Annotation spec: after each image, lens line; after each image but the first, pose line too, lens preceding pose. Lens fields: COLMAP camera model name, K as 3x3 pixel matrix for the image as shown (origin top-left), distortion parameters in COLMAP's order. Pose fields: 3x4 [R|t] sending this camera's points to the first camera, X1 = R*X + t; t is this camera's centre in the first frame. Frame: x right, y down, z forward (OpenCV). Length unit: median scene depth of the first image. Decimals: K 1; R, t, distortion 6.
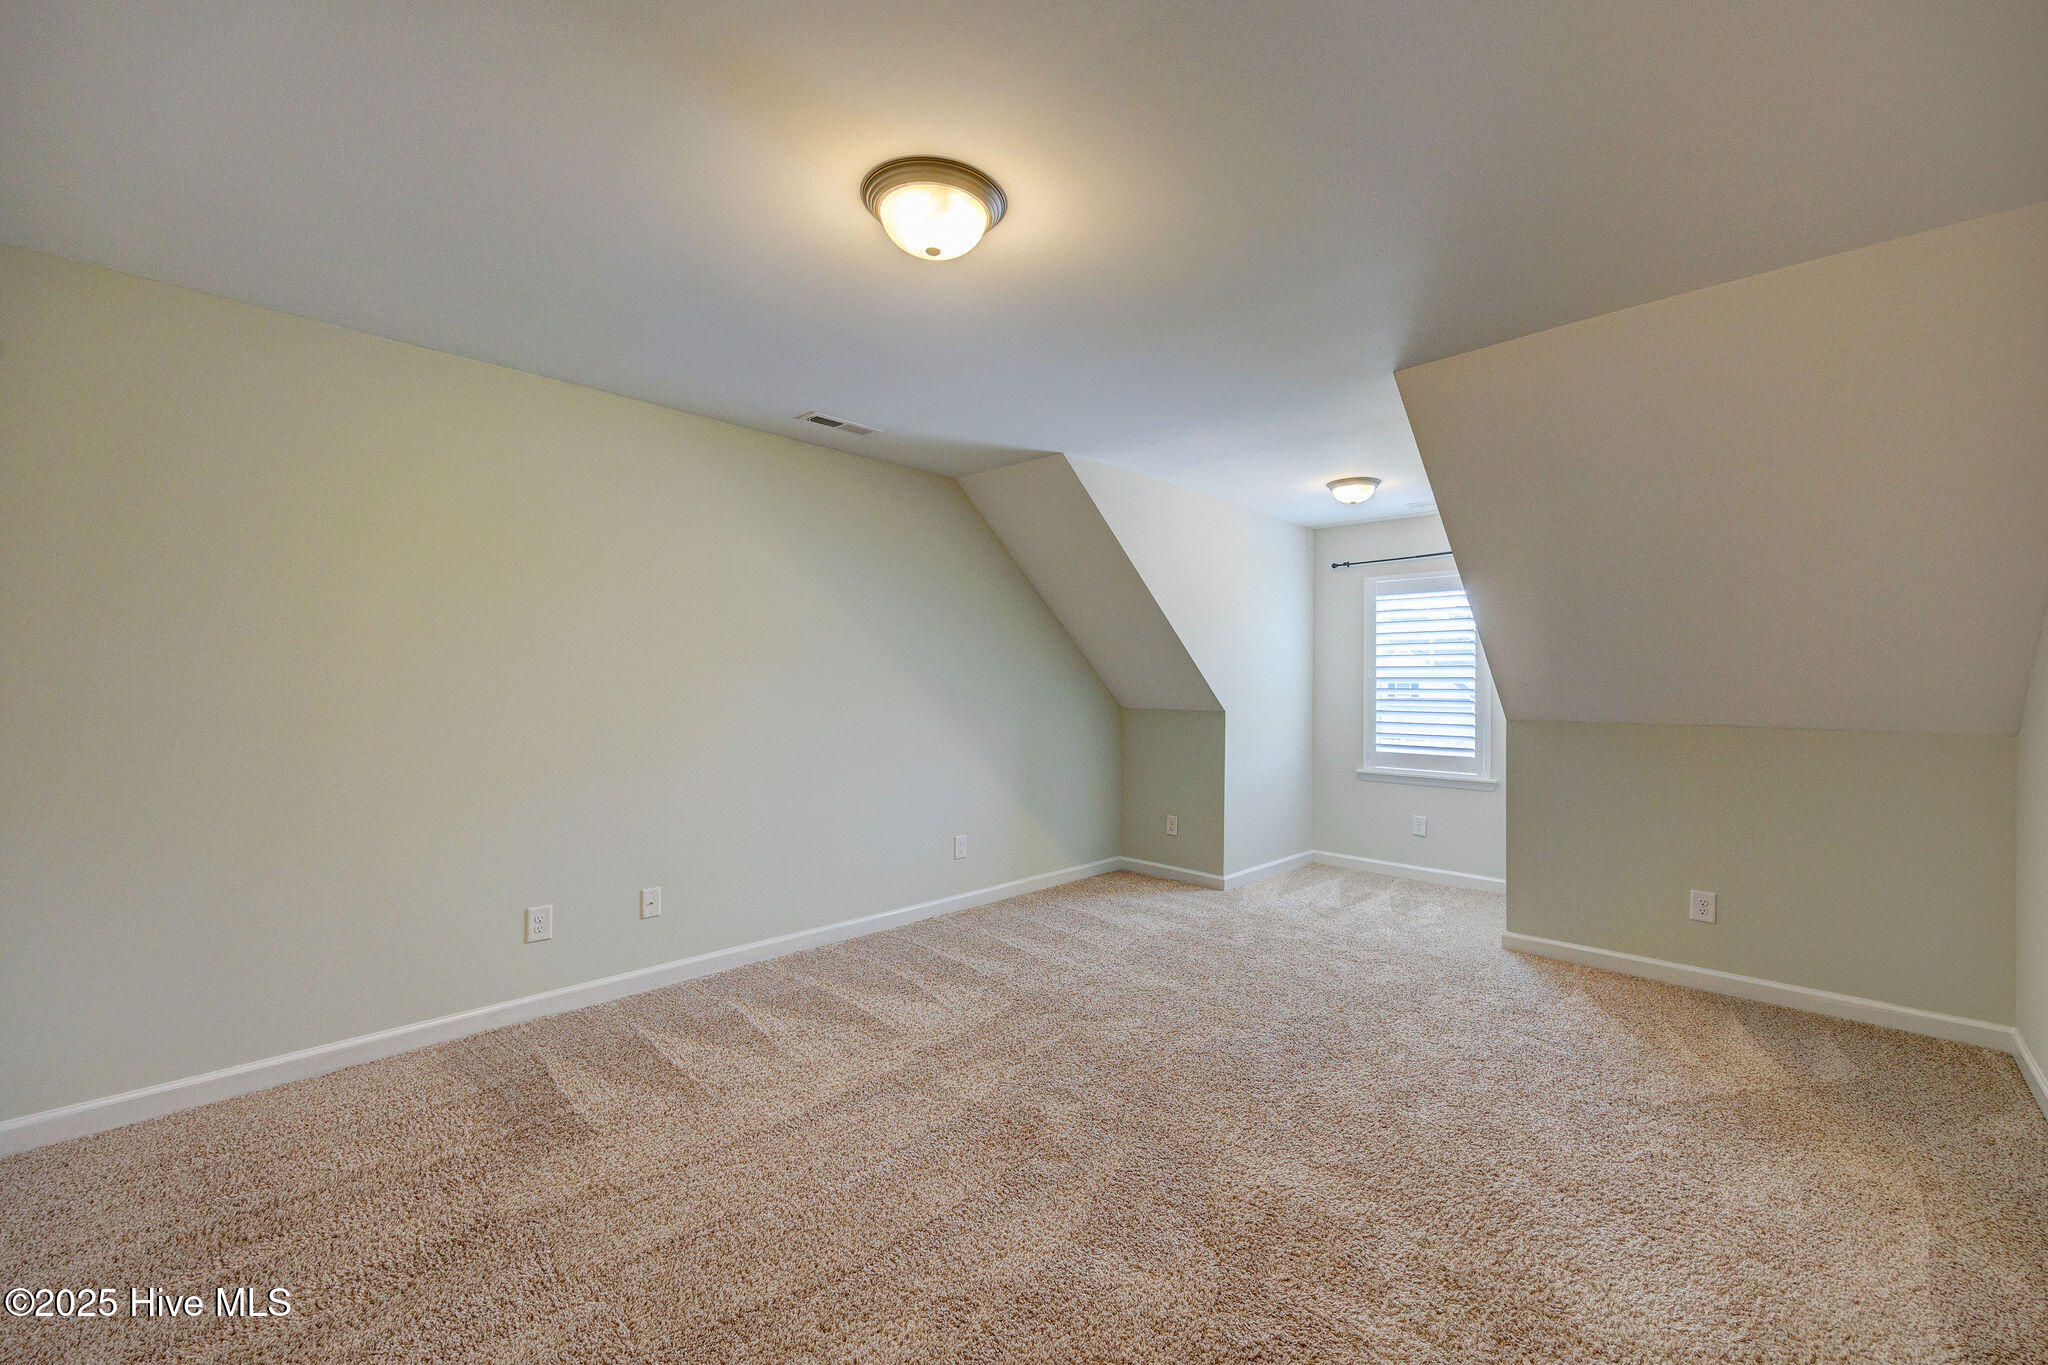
lens RADIAL K [[829.4, 0, 1034.1], [0, 829.4, 689.1], [0, 0, 1]] dist [-0.002553, -0.000665]
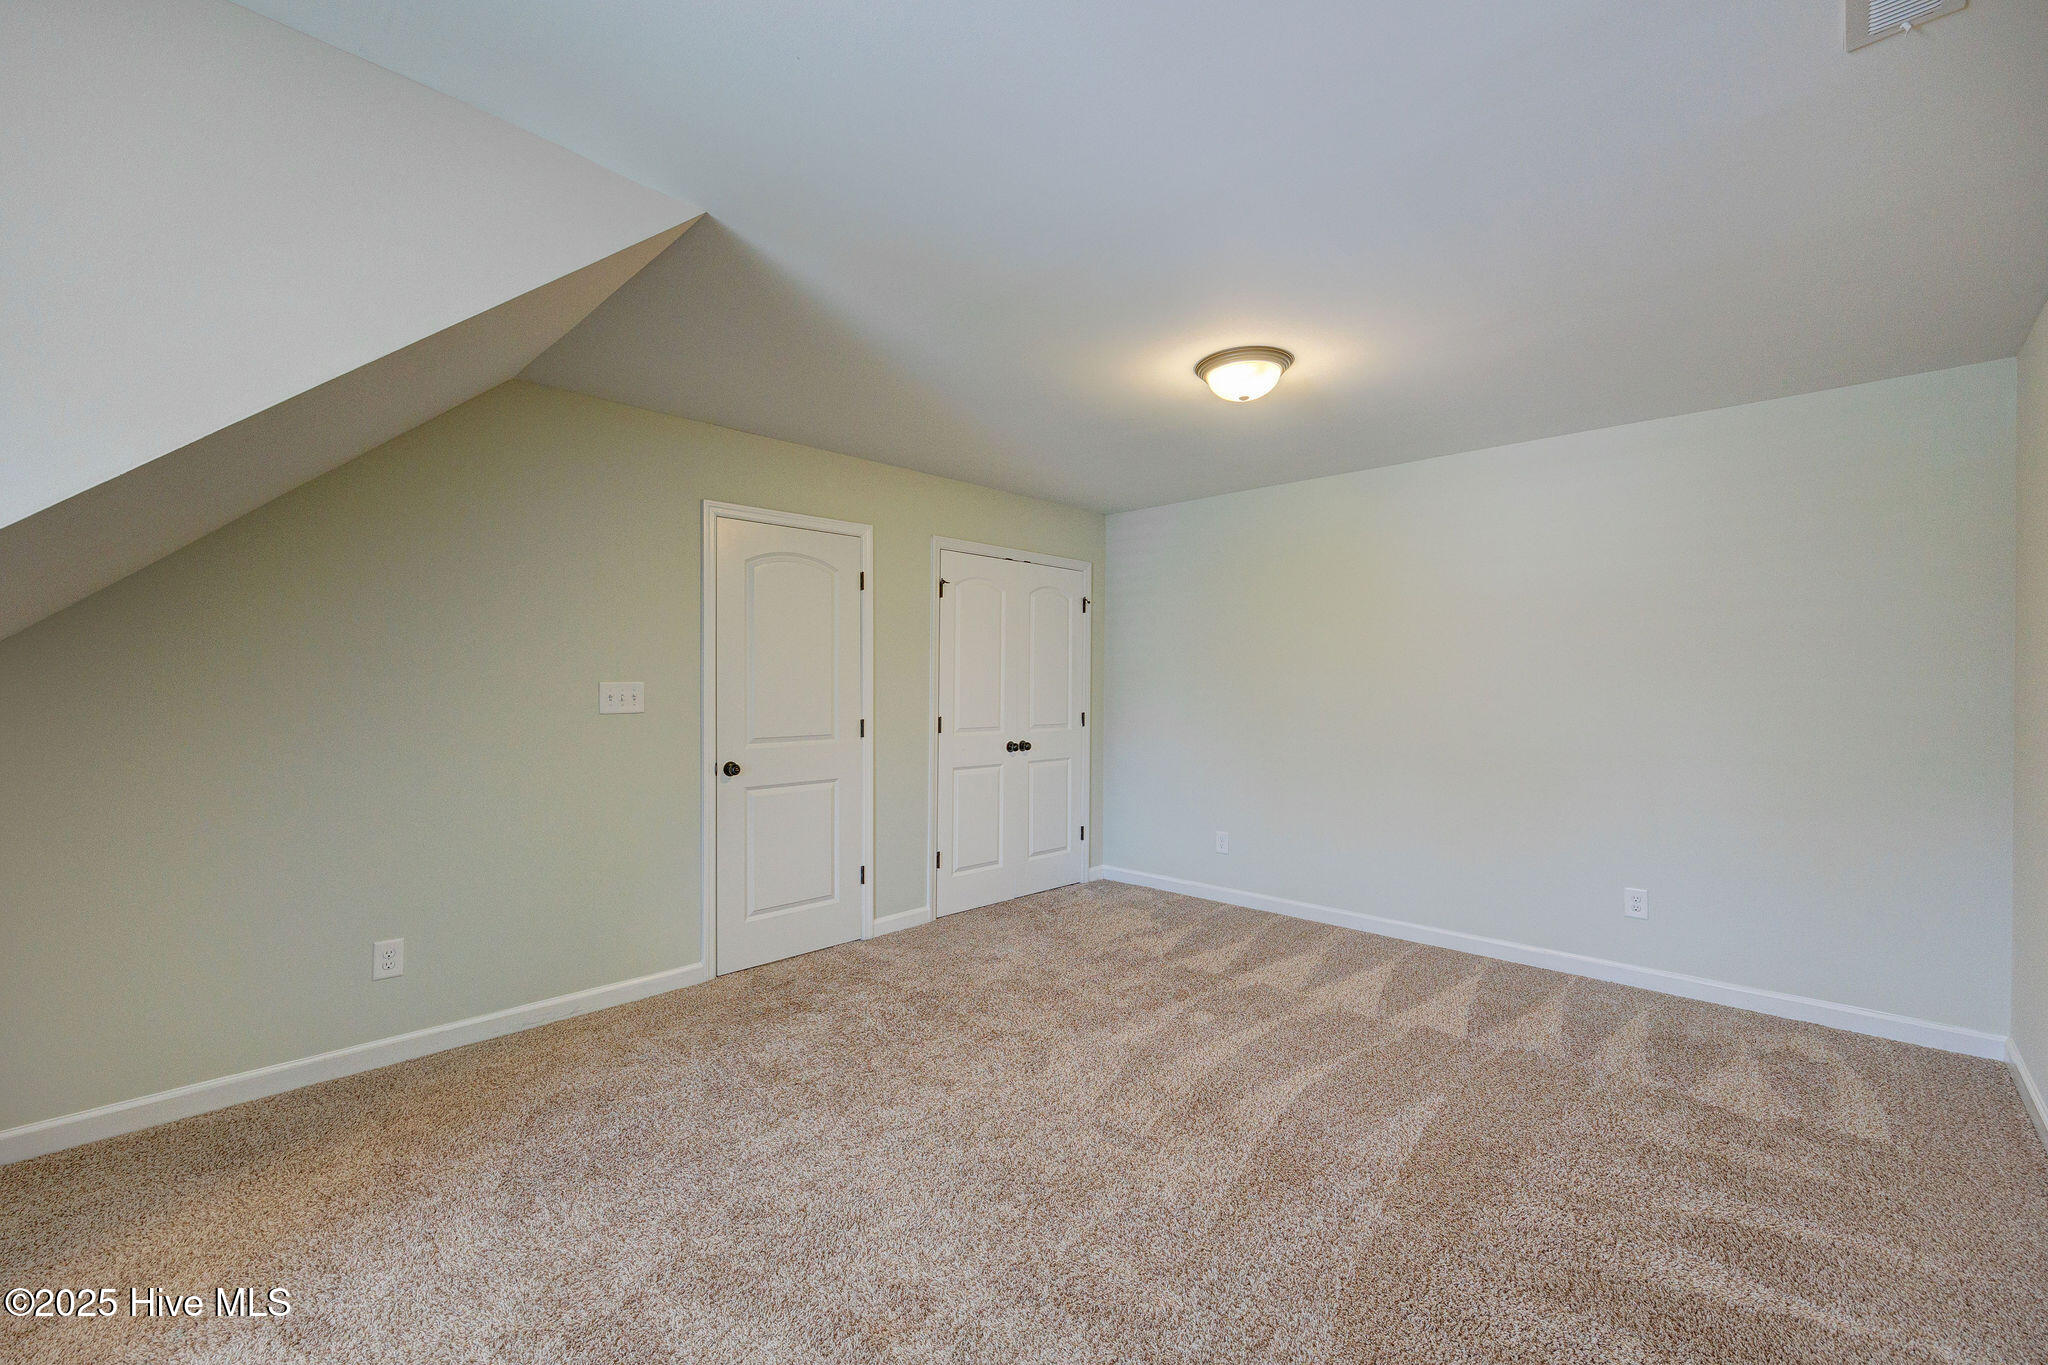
lens RADIAL K [[829.4, 0, 1034.1], [0, 829.4, 689.1], [0, 0, 1]] dist [-0.002553, -0.000665]
pose [[-0.999933, -0.011519, -0.001405, 0.110197], [-0.011534, 0.999876, 0.010761, -0.007668], [0.001281, 0.010777, -0.999941, 1.078123]]
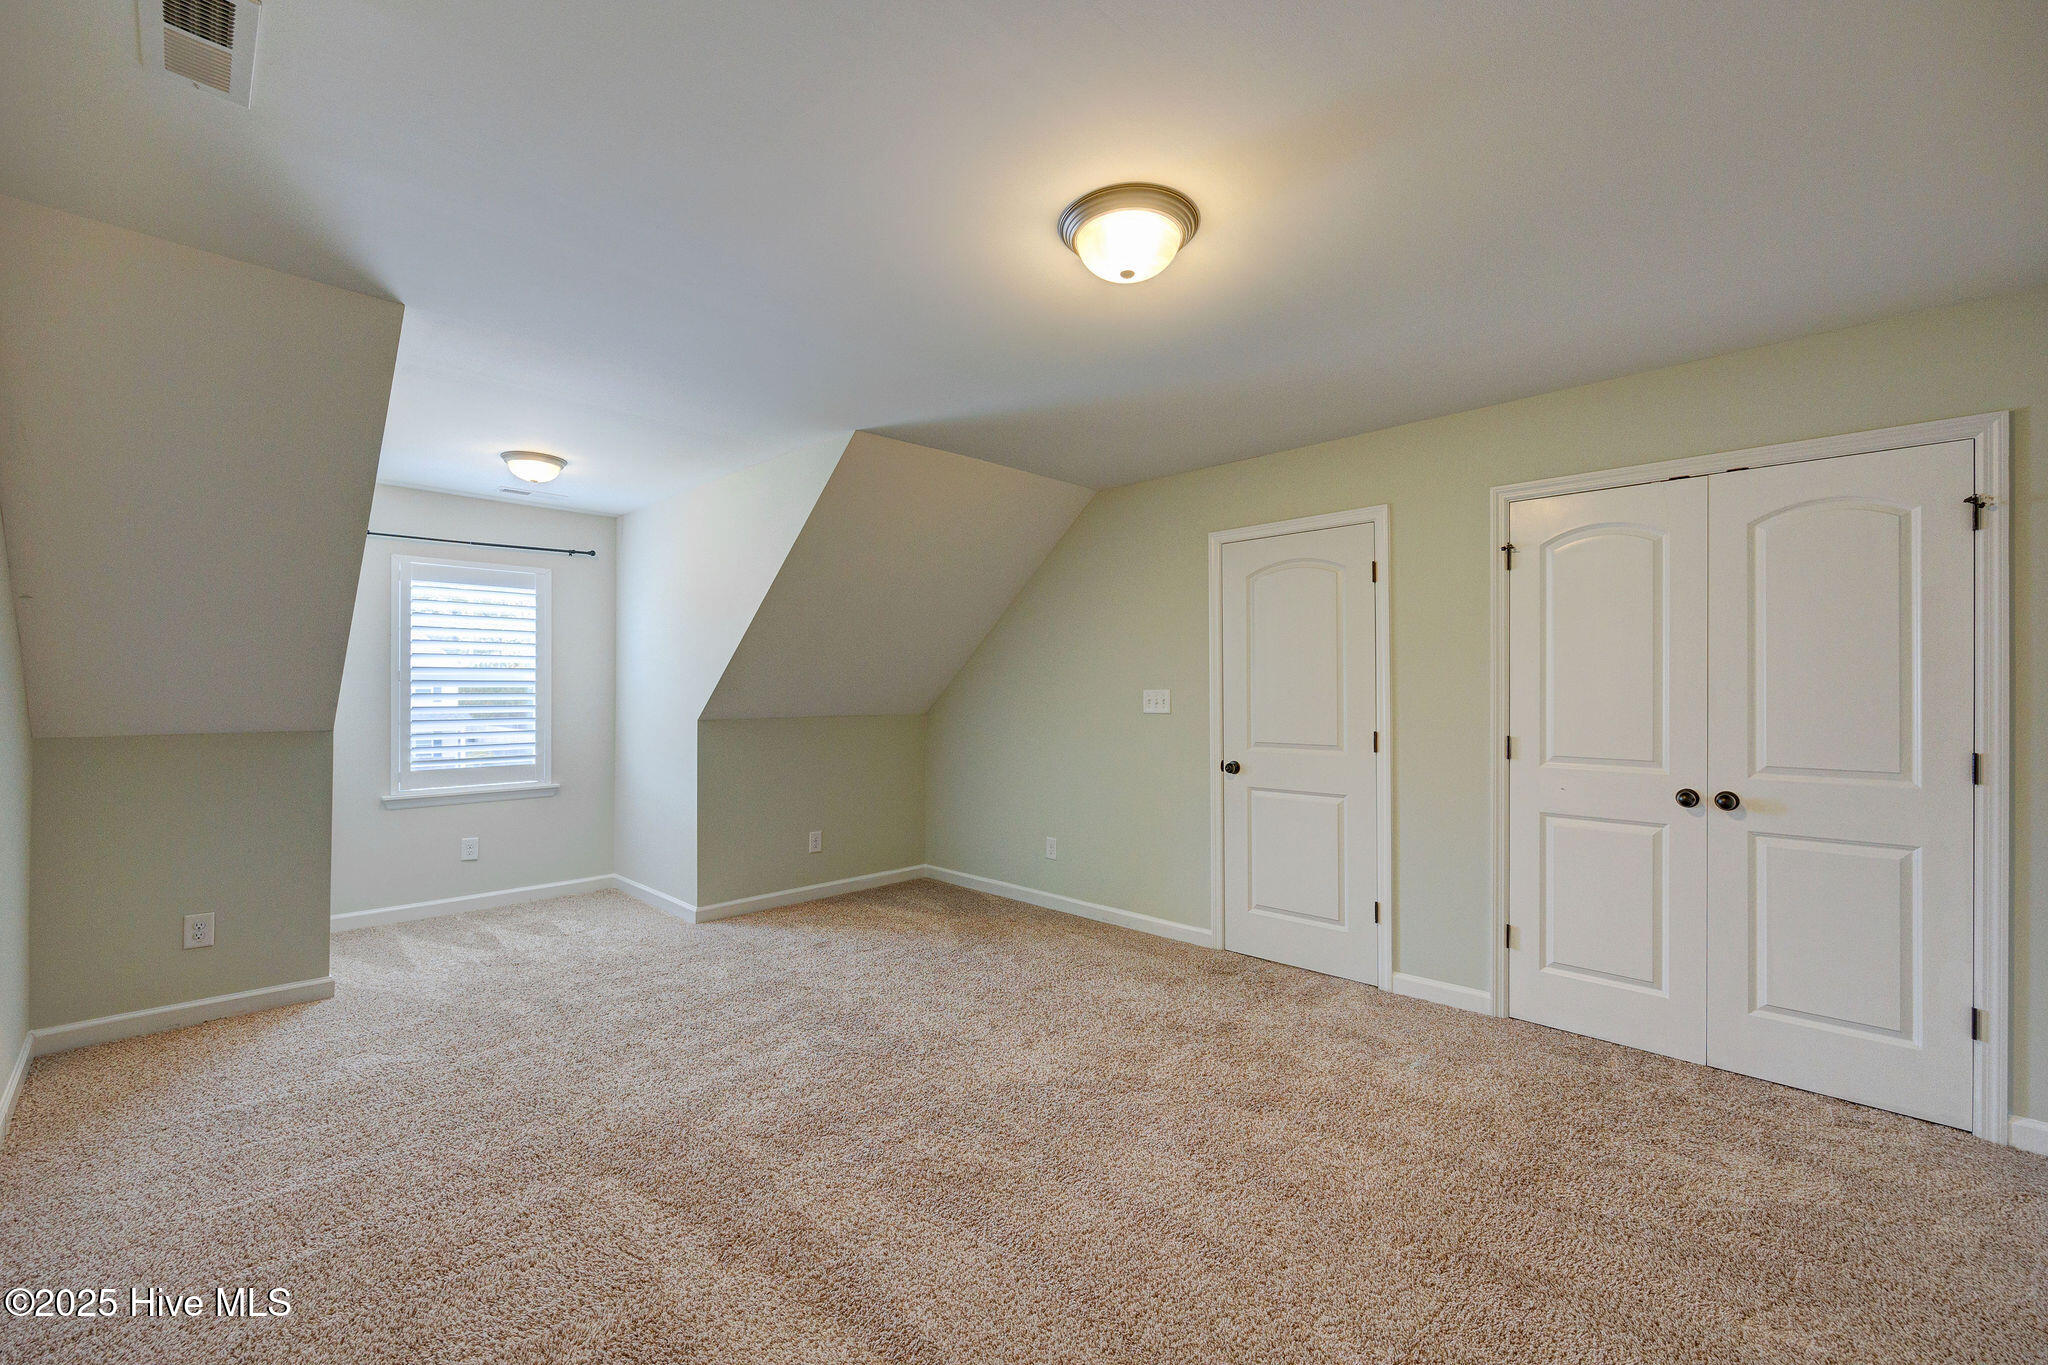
lens RADIAL K [[829.4, 0, 1034.1], [0, 829.4, 689.1], [0, 0, 1]] dist [-0.002553, -0.000665]
pose [[-0.003025, -0.005784, 0.999979, -0.498168], [0.004041, 0.999975, 0.005796, -0.008869], [-0.999987, 0.004058, -0.003002, 0.484656]]
